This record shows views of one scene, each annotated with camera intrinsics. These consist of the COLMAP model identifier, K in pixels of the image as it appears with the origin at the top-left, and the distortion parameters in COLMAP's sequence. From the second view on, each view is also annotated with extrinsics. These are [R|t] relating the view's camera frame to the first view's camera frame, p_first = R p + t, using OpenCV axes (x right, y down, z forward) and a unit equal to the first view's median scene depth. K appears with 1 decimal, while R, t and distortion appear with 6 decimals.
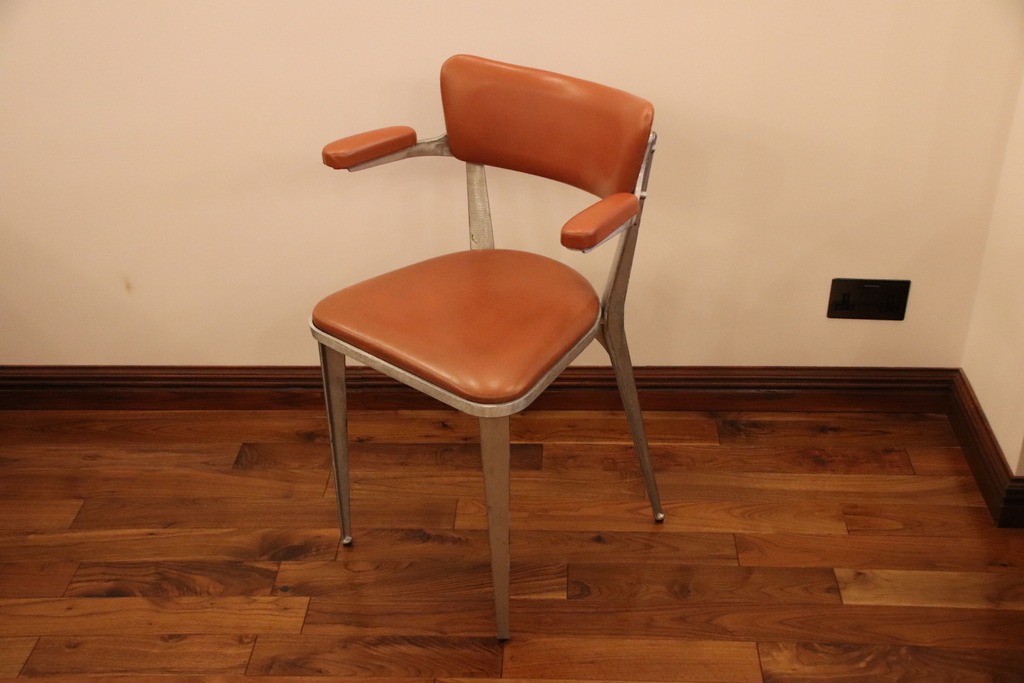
lens RADIAL K [[1133.5, 0, 502.2], [0, 1133.5, 350.5], [0, 0, 1]] dist [0.066688, 0.000000]
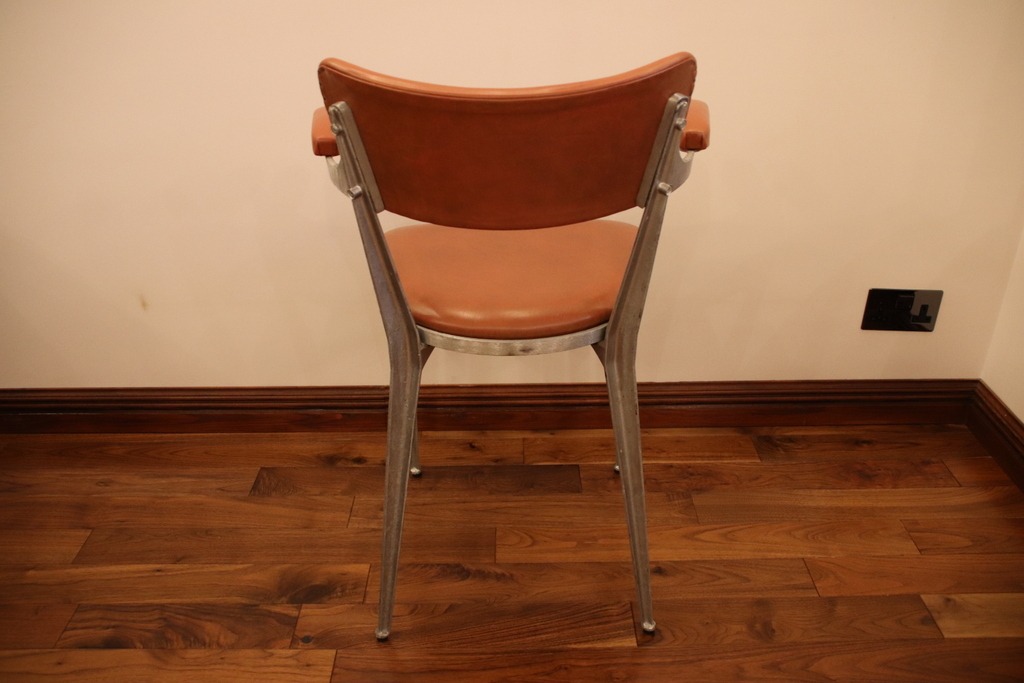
lens RADIAL K [[814.8, 0, 508.2], [0, 814.8, 358.4], [0, 0, 1]] dist [-0.117394, 0.082076]
pose [[0.998555, -0.009876, 0.052831, -0.065538], [0.011882, 0.999216, -0.037776, 0.021217], [-0.052417, 0.038349, 0.997889, 0.364556]]
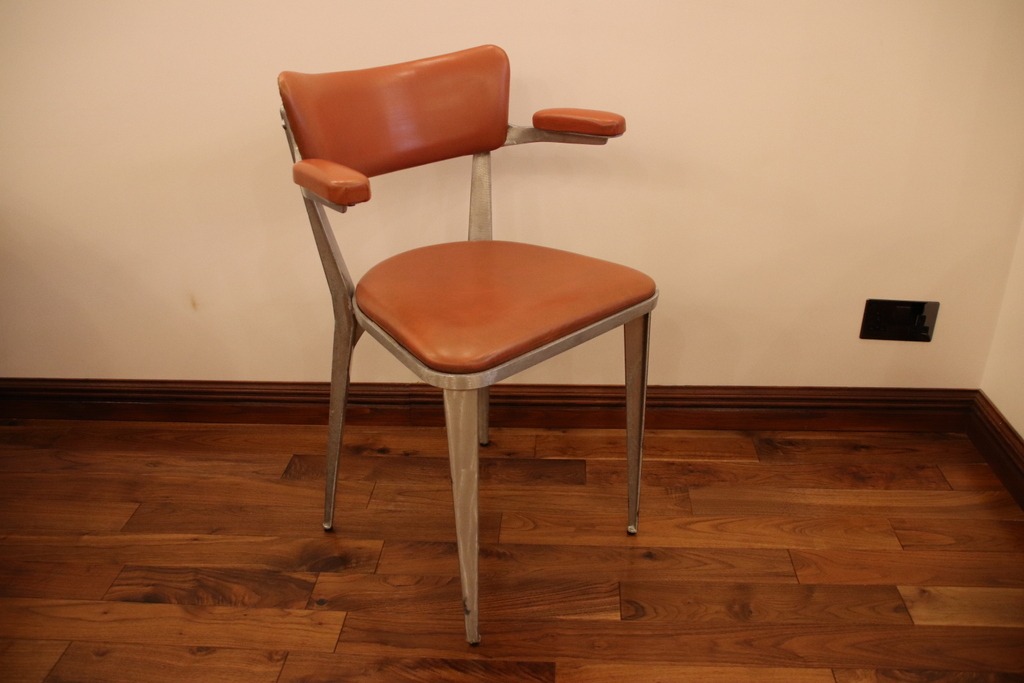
lens RADIAL K [[814.8, 0, 507.9], [0, 814.8, 350.0], [0, 0, 1]] dist [-0.117394, 0.082076]
pose [[0.999763, 0.011389, -0.018565, -0.023802], [-0.012777, 0.996993, -0.076430, 0.046384], [0.017639, 0.076649, 0.996902, 0.304284]]
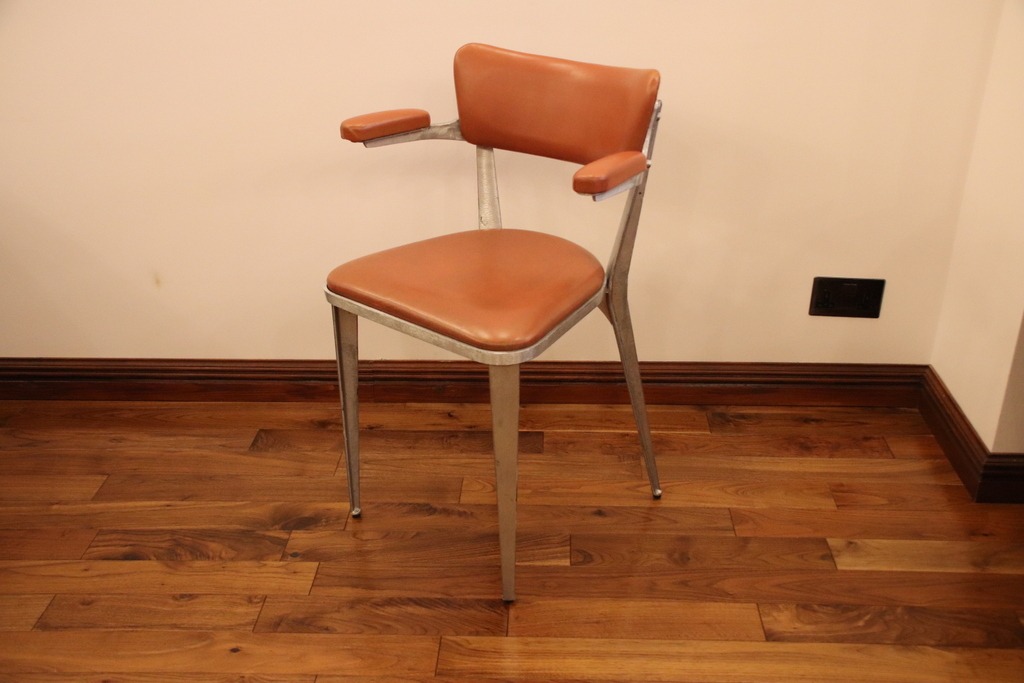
lens RADIAL K [[968.7, 0, 506.1], [0, 968.7, 348.6], [0, 0, 1]] dist [-0.008066, 0.000000]
pose [[0.999861, 0.010500, 0.012971, -0.013151], [-0.009459, 0.996917, -0.077891, 0.085896], [-0.013749, 0.077757, 0.996878, 0.109042]]
